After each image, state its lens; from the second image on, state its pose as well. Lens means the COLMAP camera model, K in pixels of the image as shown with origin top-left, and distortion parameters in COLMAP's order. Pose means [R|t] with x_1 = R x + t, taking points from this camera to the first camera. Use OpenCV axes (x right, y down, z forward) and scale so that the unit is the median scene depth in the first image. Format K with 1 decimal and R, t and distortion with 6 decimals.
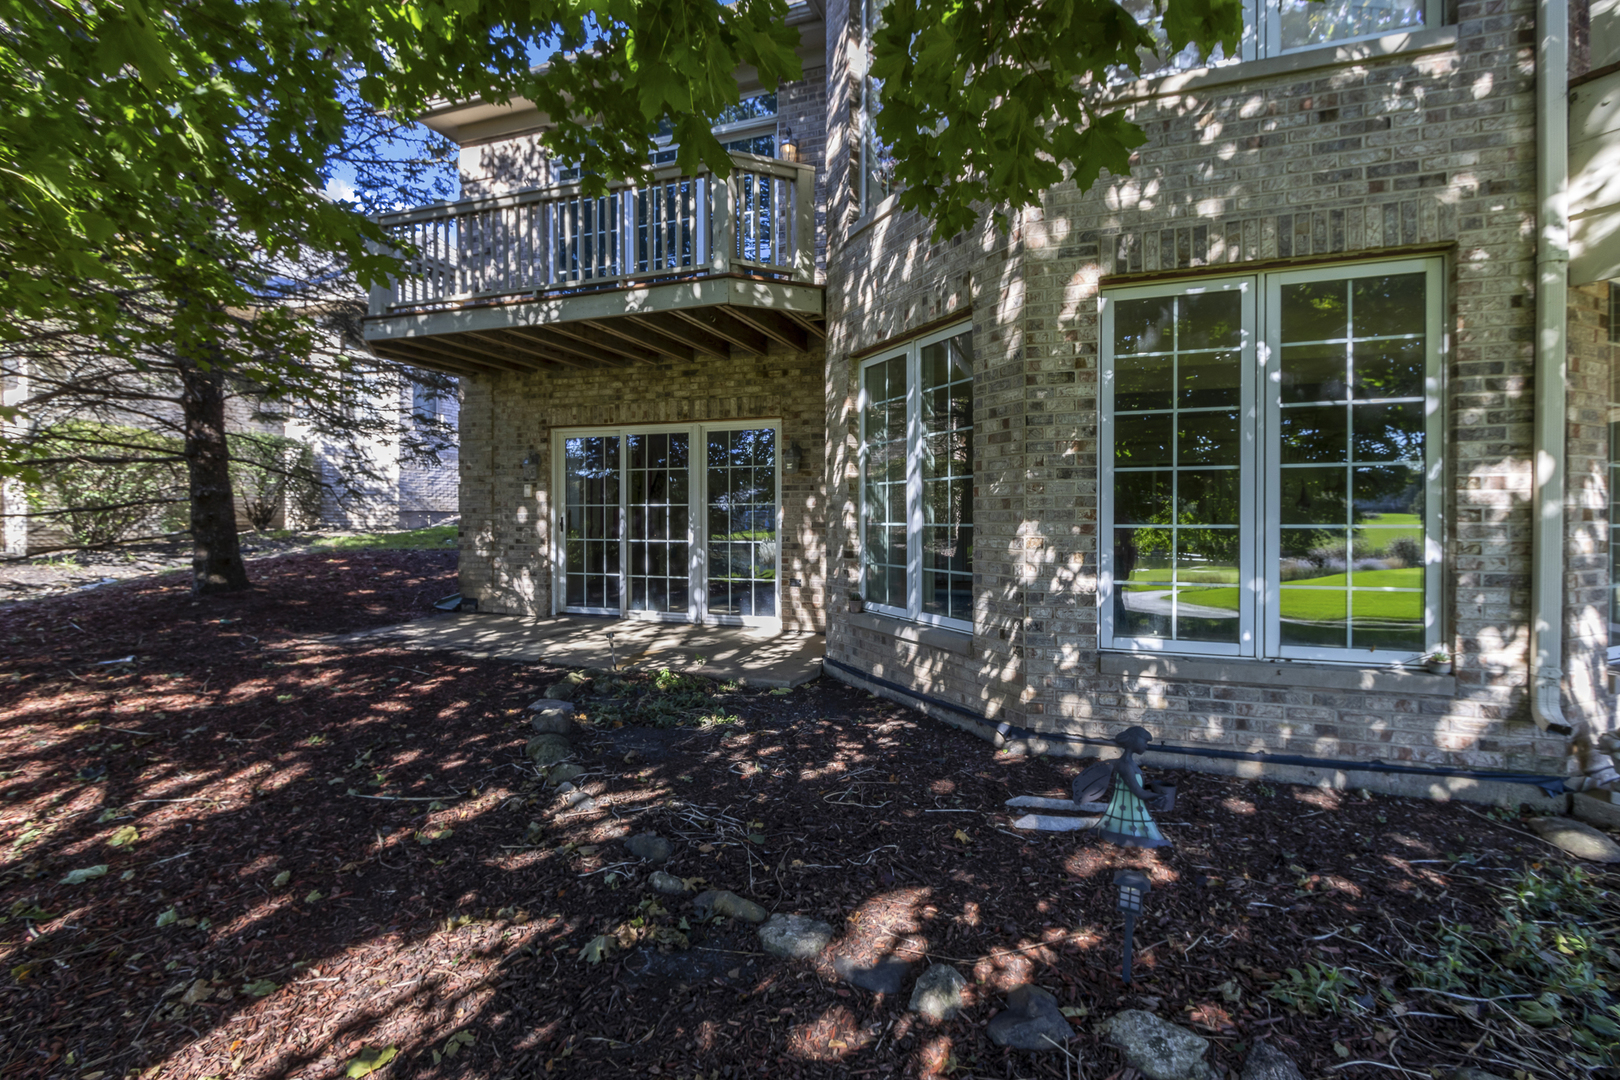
lens RADIAL K [[746.8, 0, 822.4], [0, 746.8, 523.9], [0, 0, 1]] dist [0.002592, 0.000196]
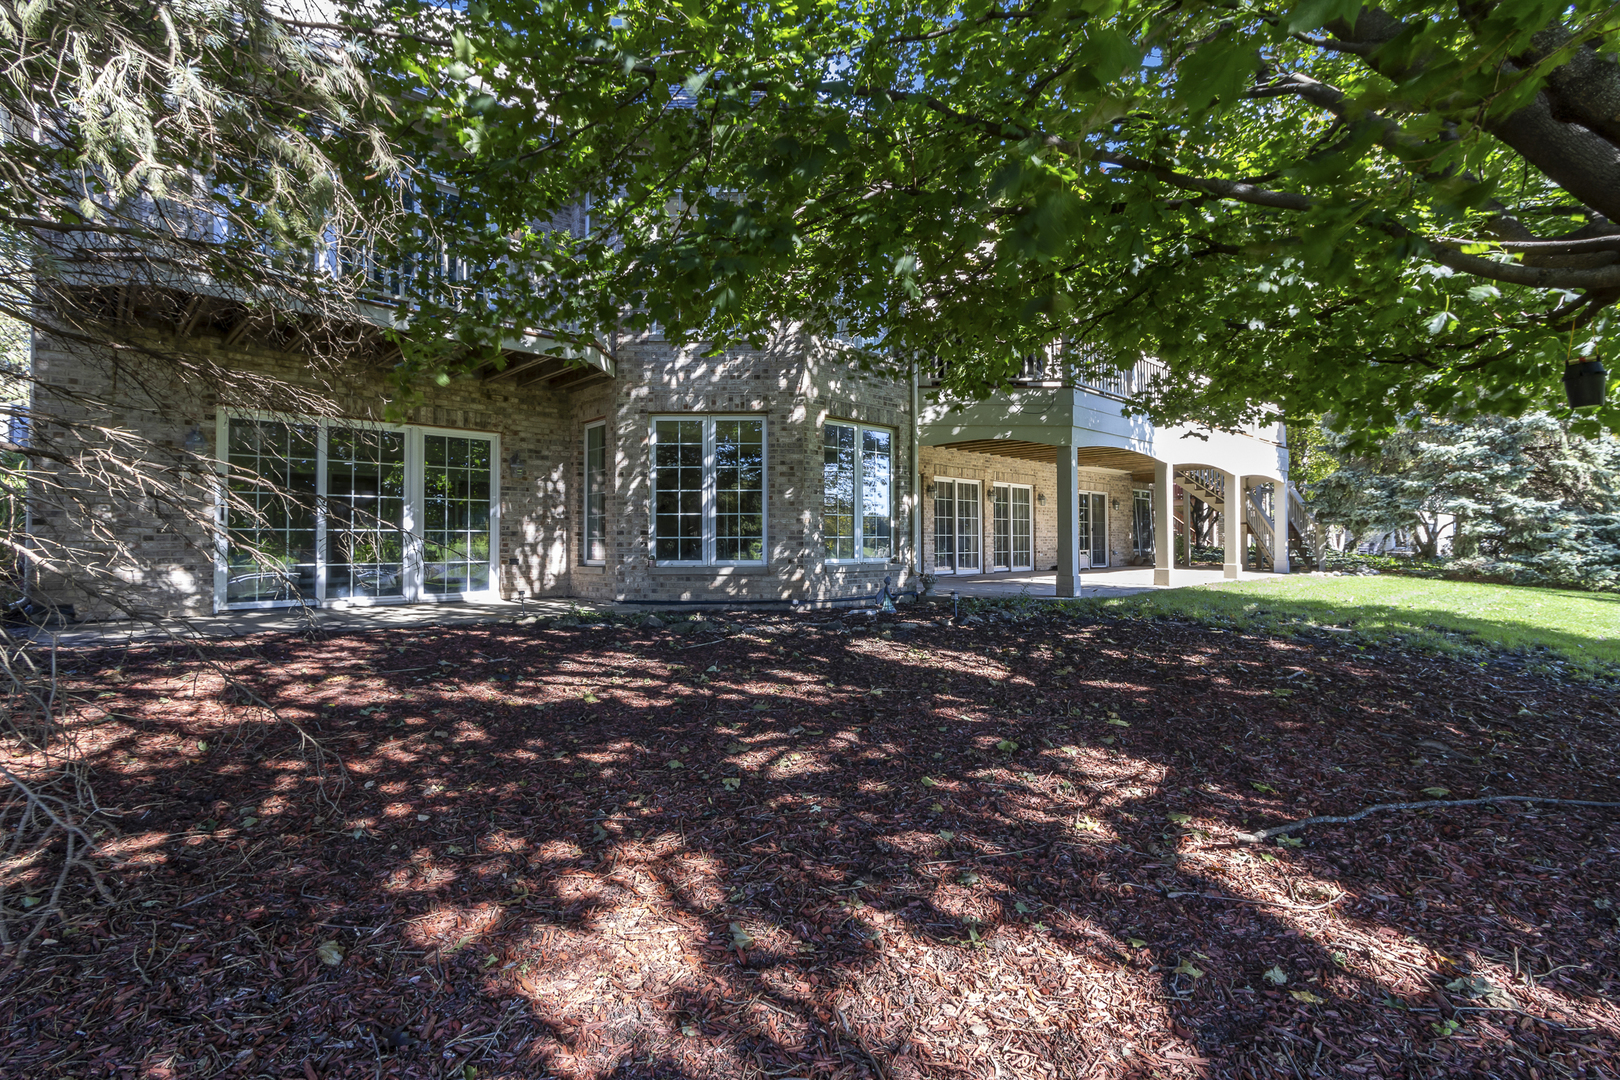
lens RADIAL K [[728.8, 0, 806.8], [0, 728.8, 527.8], [0, 0, 1]] dist [0.001791, -0.000012]
pose [[0.468553, 0.019790, 0.883214, -0.929141], [0.010037, 0.999565, -0.027722, 0.060478], [-0.883378, 0.021854, 0.468151, -0.043650]]
